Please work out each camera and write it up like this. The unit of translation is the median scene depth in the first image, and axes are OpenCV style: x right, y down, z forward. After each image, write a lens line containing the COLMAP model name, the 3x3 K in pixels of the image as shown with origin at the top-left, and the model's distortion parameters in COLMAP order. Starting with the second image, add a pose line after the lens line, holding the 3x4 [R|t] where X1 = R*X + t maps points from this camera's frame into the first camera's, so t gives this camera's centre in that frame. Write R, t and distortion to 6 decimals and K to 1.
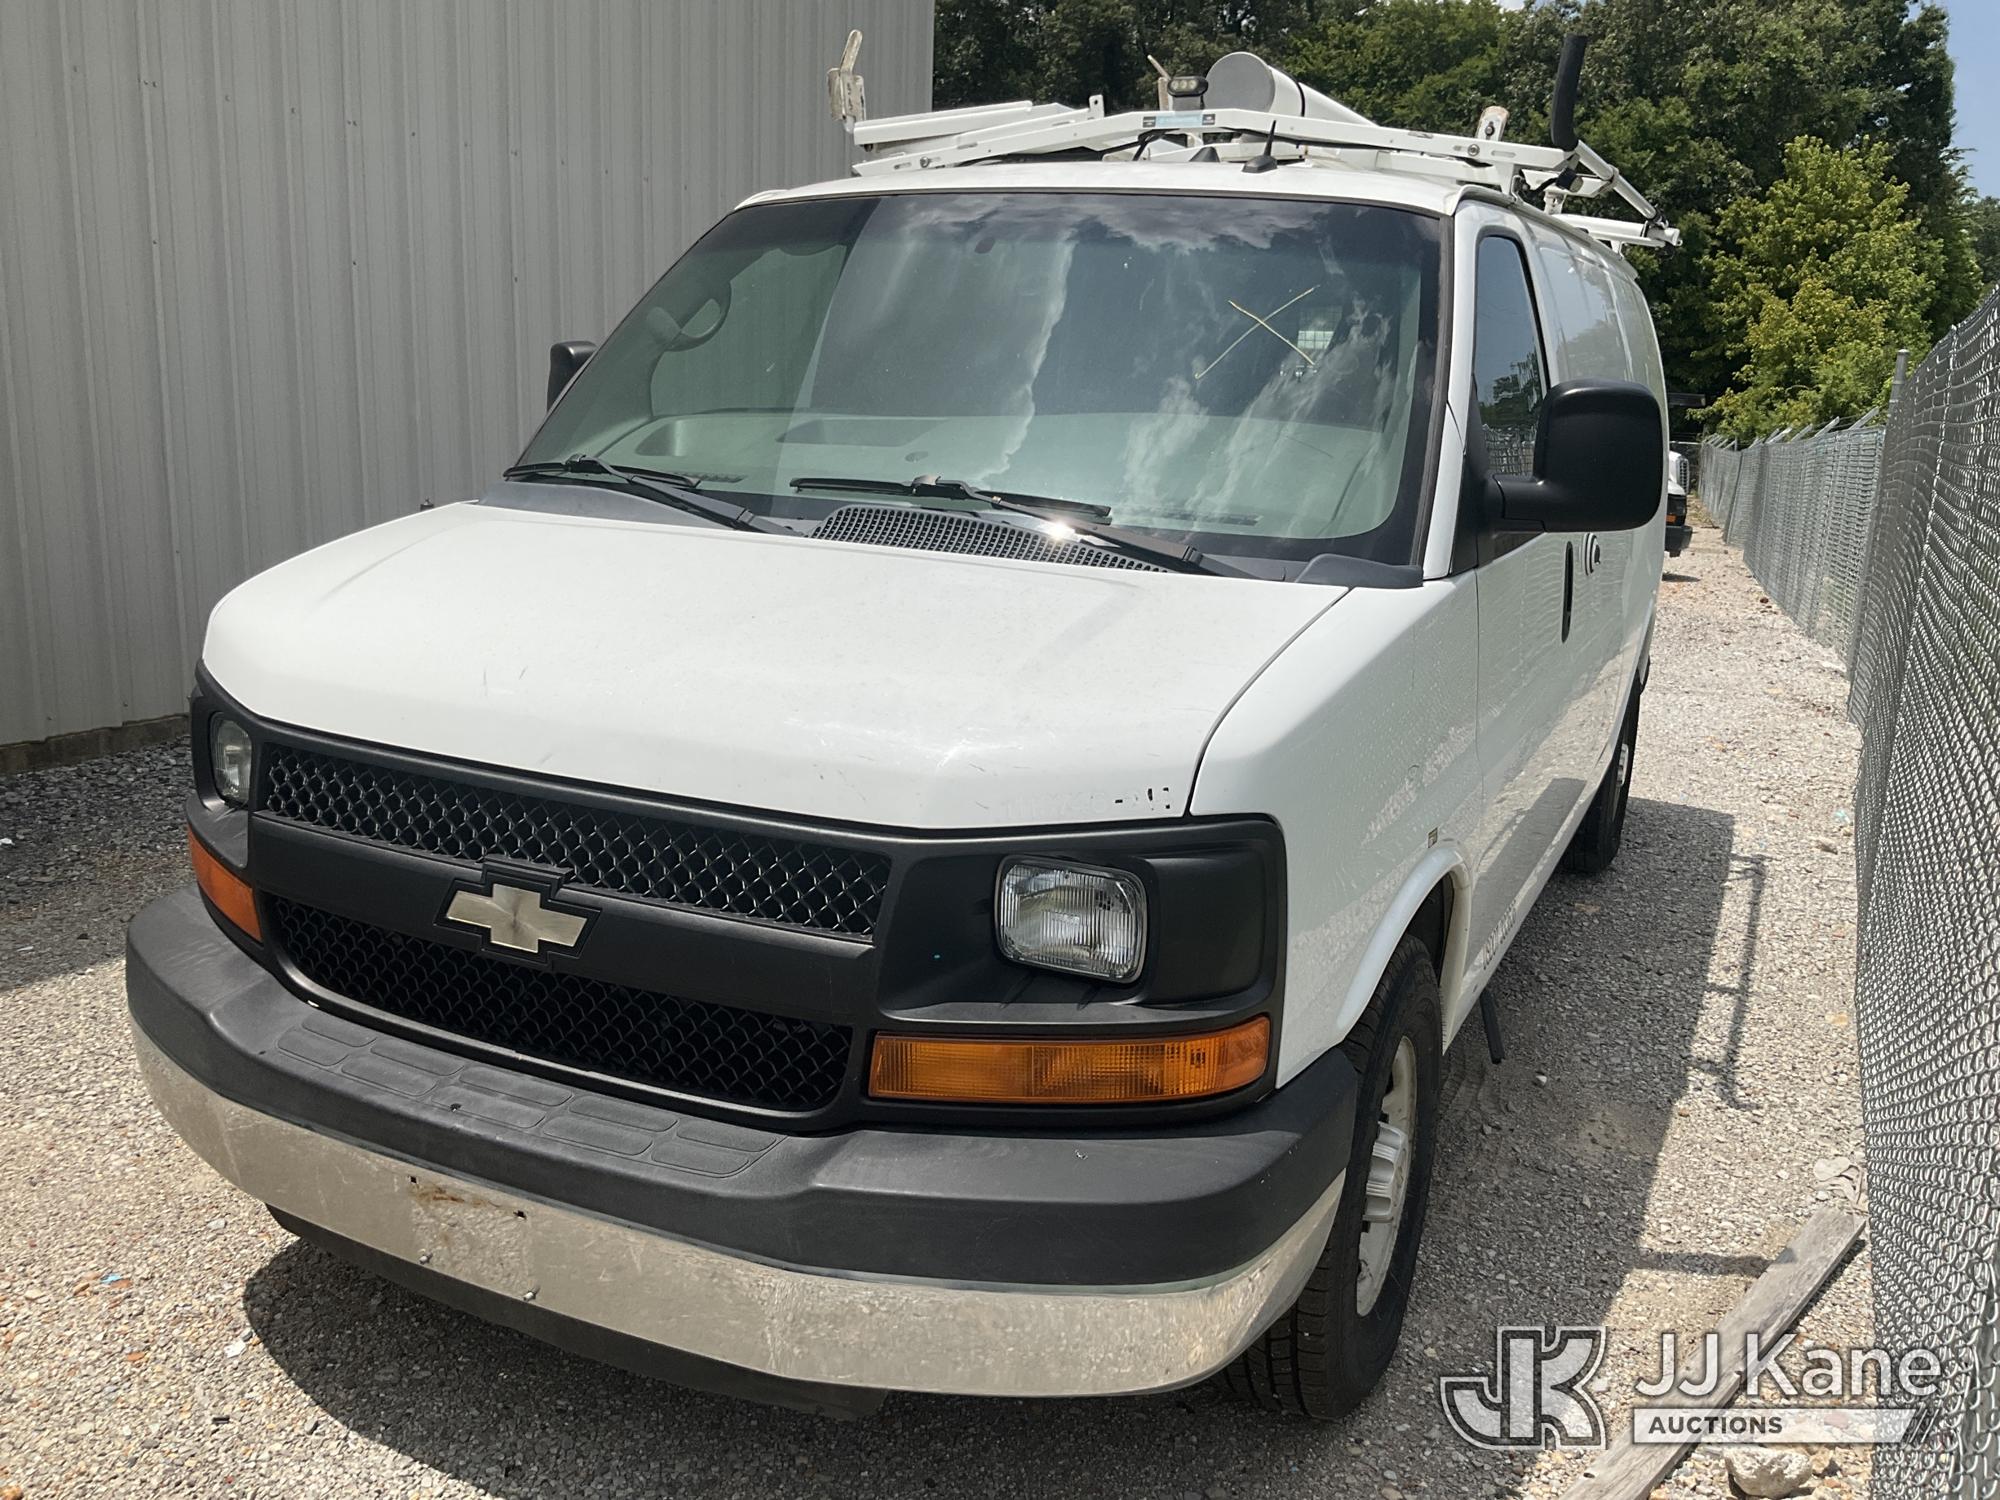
lens RADIAL K [[1719.5, 0, 982.8], [0, 1719.5, 729.2], [0, 0, 1]] dist [0.031939, -0.037808]
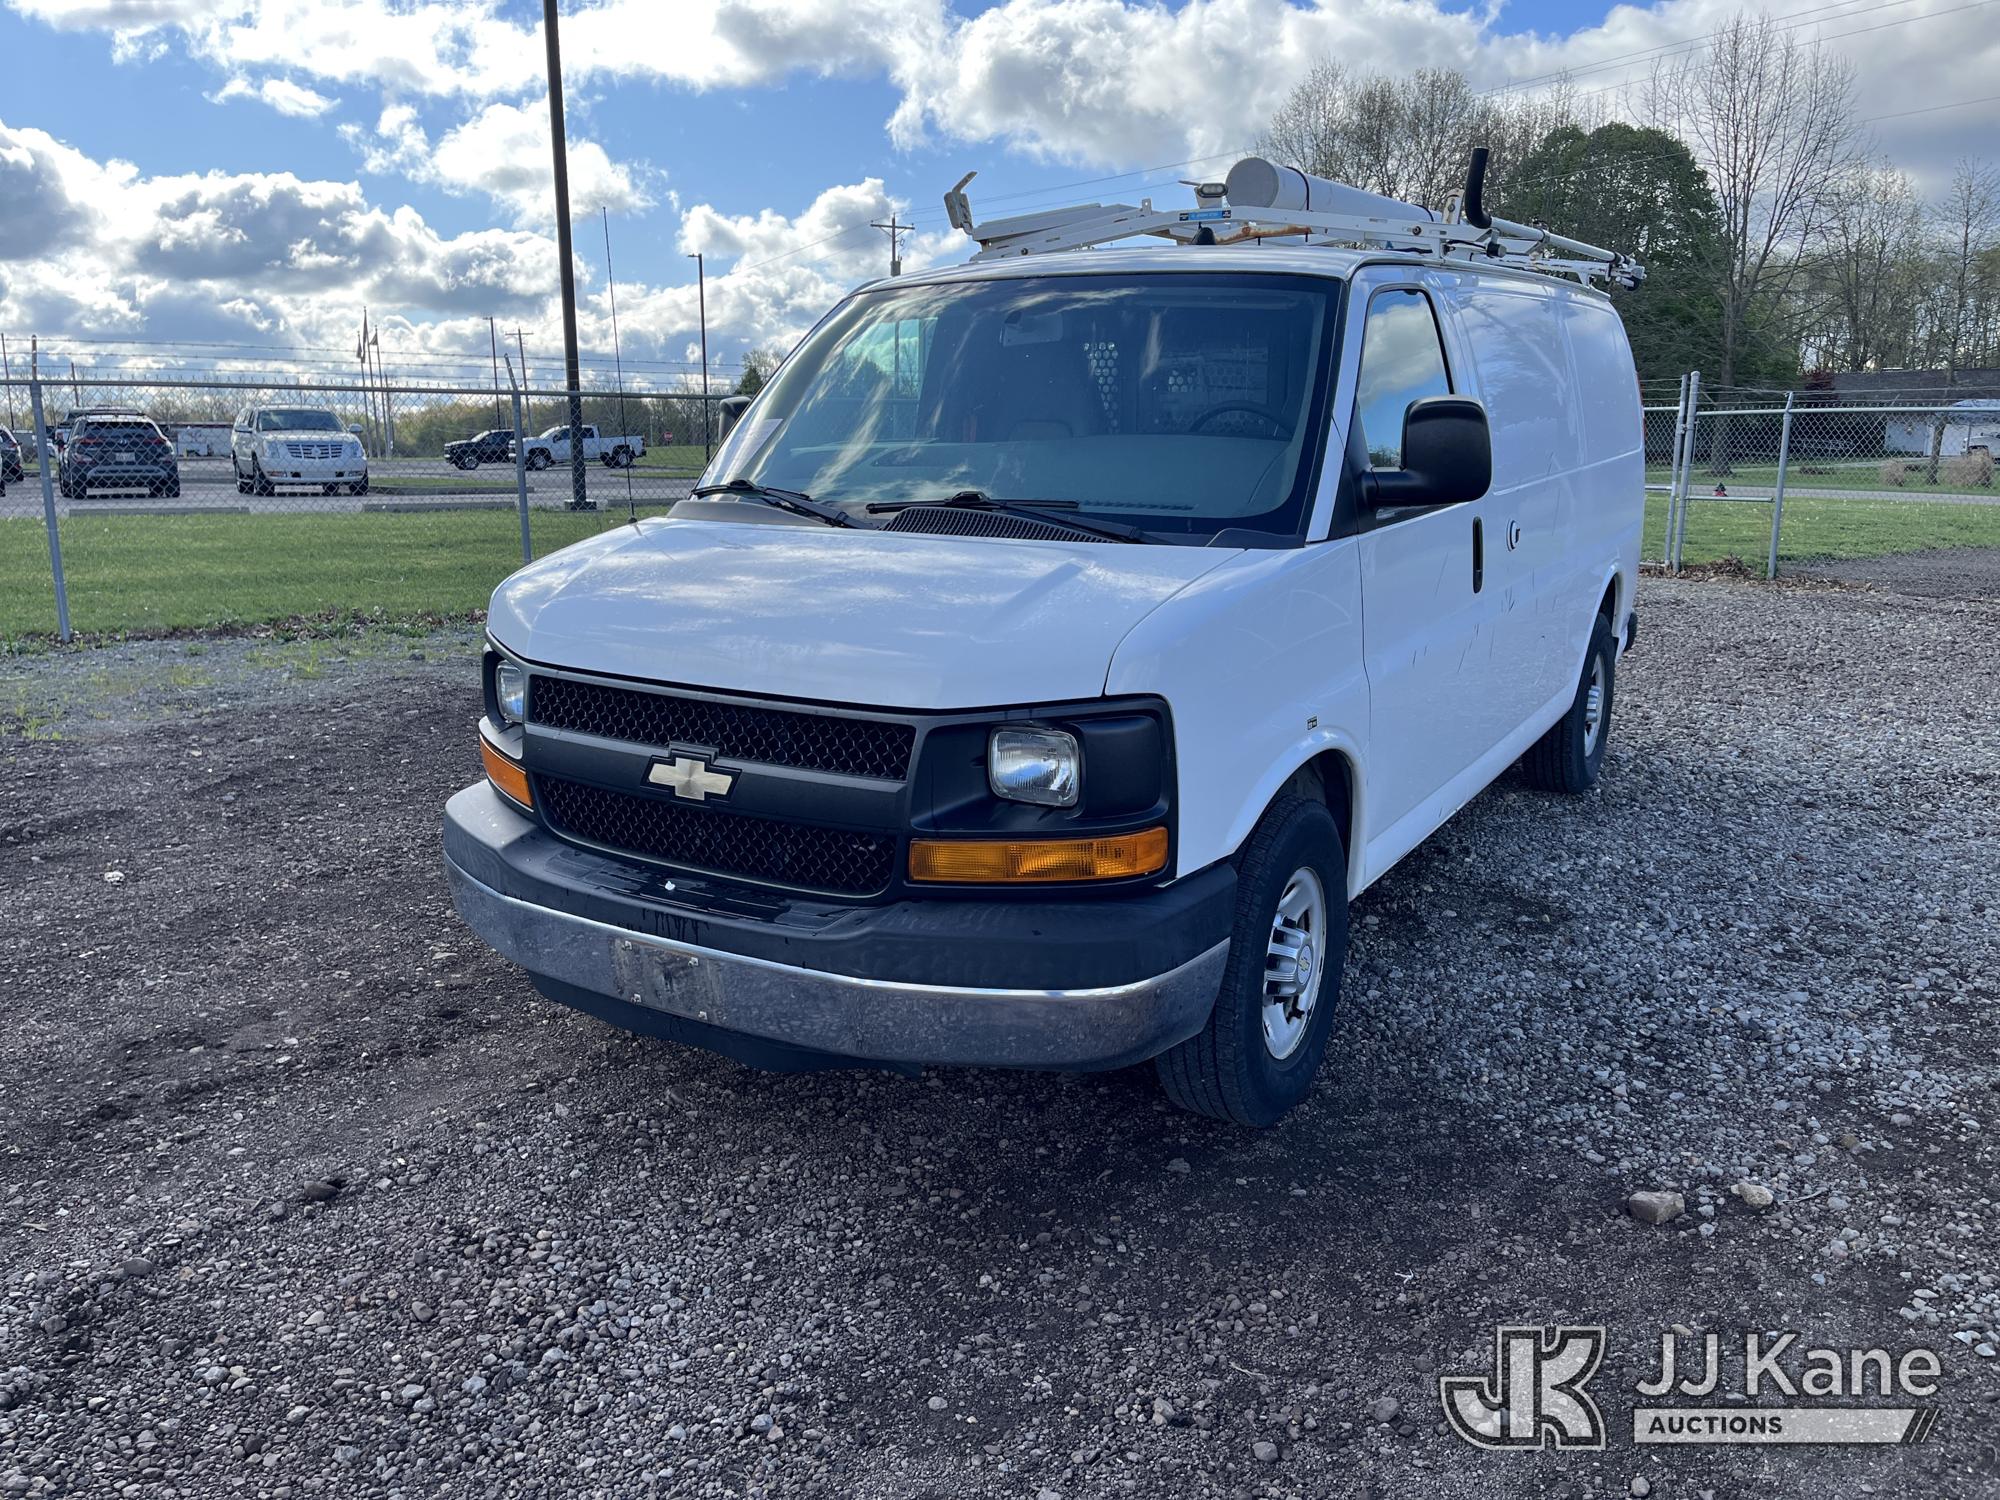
lens RADIAL K [[1578.5, 0, 1009.4], [0, 1578.5, 763.5], [0, 0, 1]] dist [-0.004693, -0.018114]
pose [[0.995077, -0.024034, -0.096148, 0.155640], [0.026502, 0.999349, 0.024478, 0.067973], [0.095497, -0.026906, 0.995066, -0.396344]]
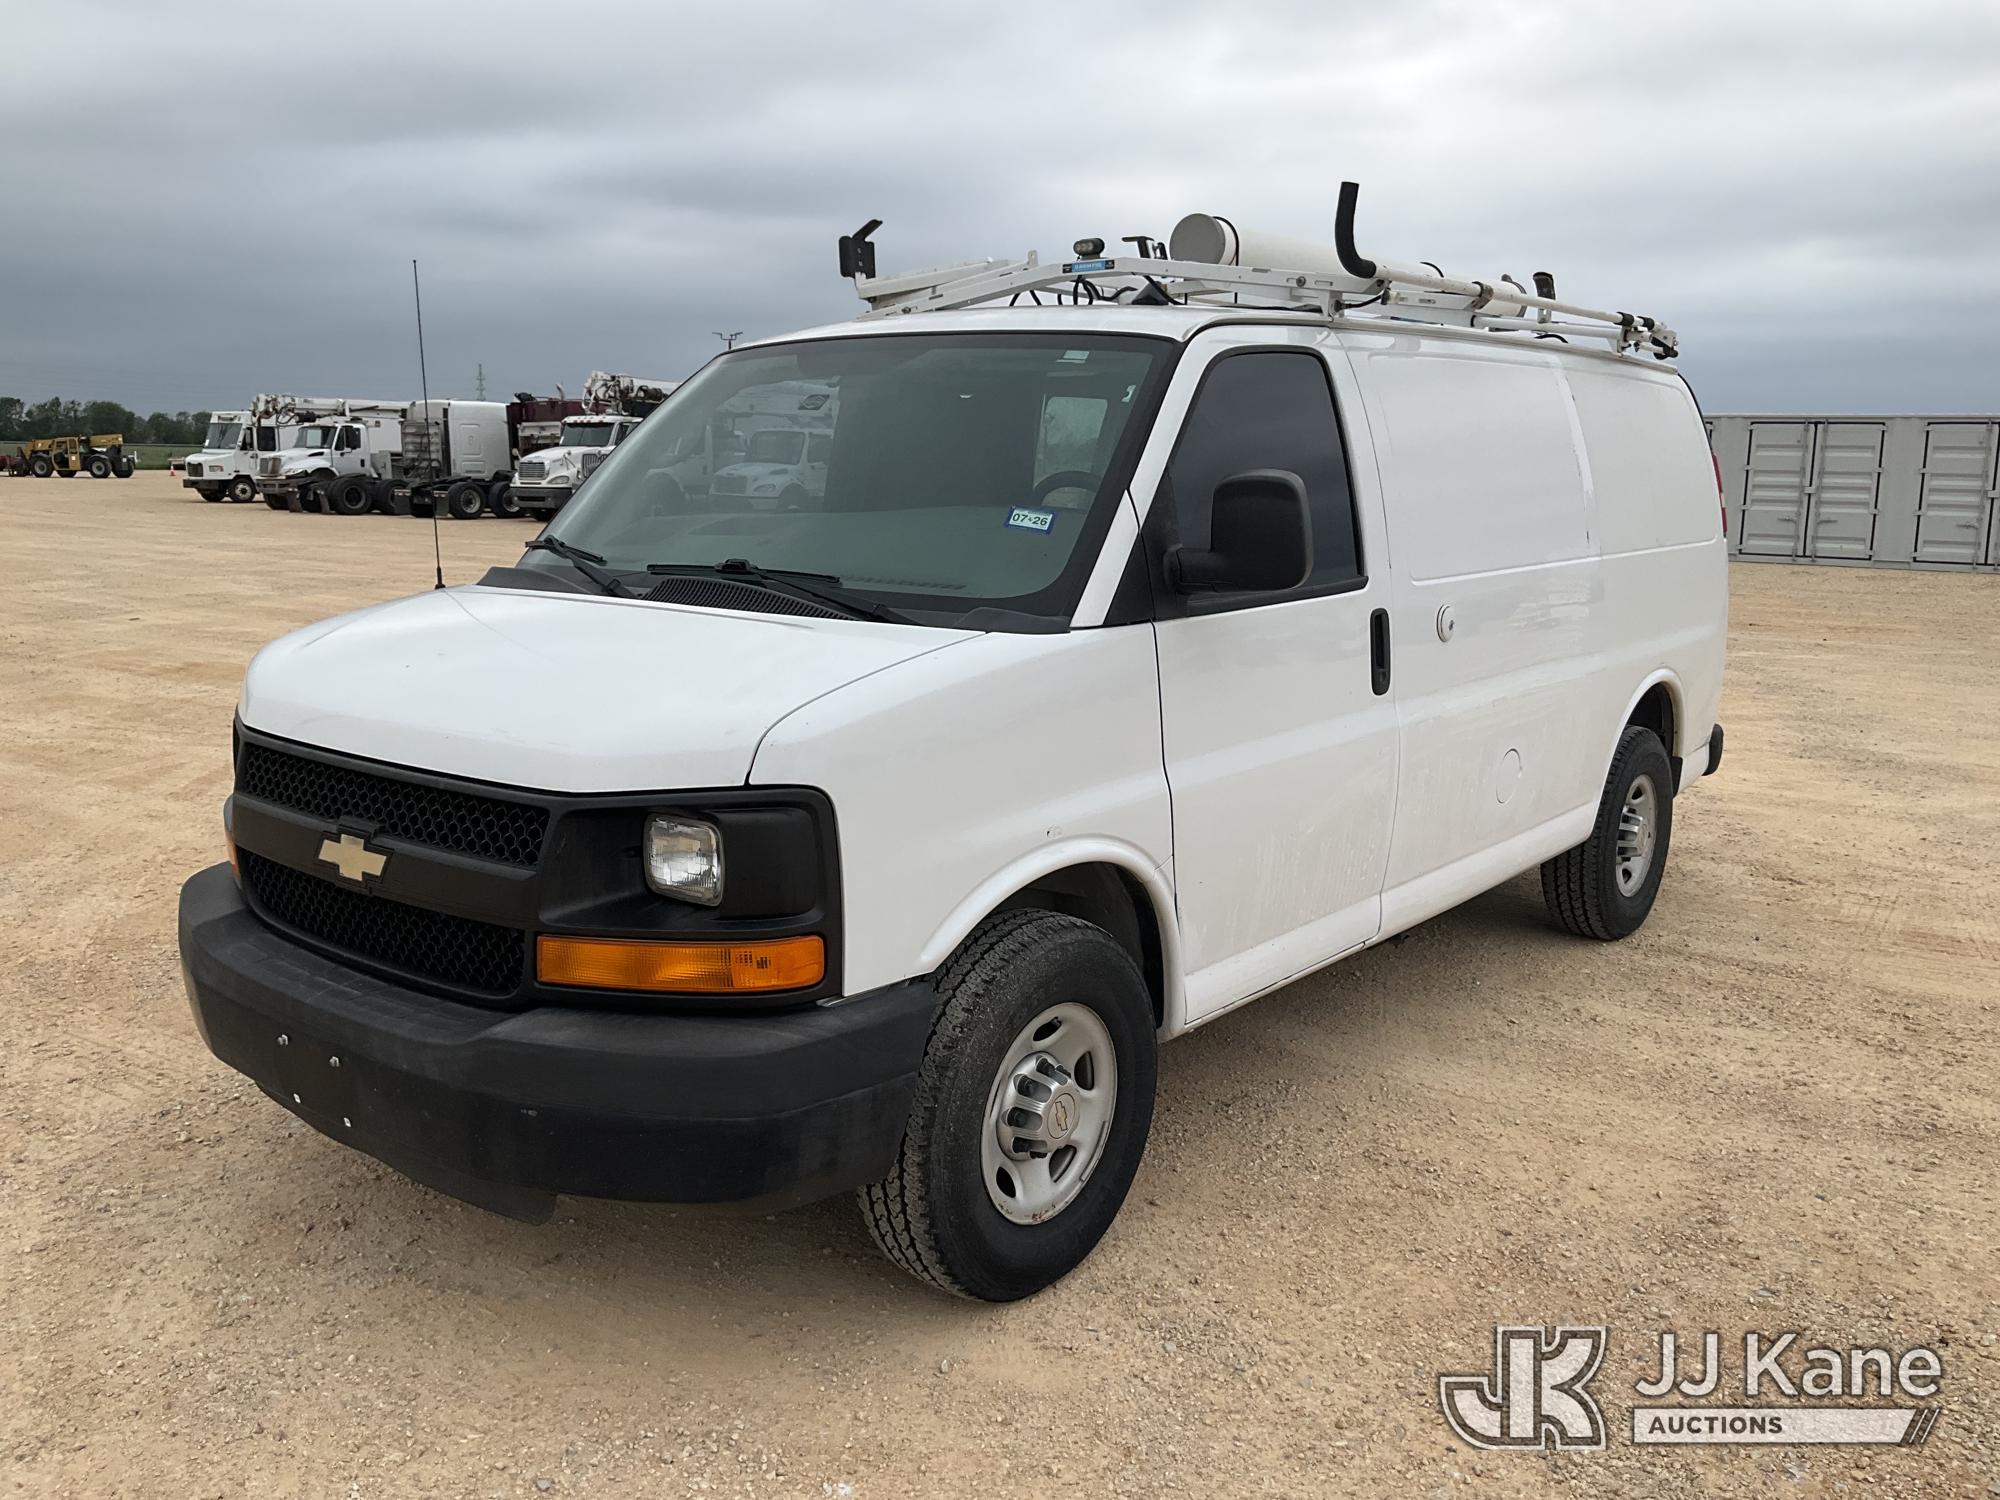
lens RADIAL K [[1719.5, 0, 994.8], [0, 1719.5, 735.6], [0, 0, 1]] dist [0.031939, -0.037808]
pose [[0.974100, 0.007795, -0.225984, 0.574618], [-0.021348, 0.998112, -0.057595, 0.078823], [0.225108, 0.060928, 0.972427, -0.287393]]
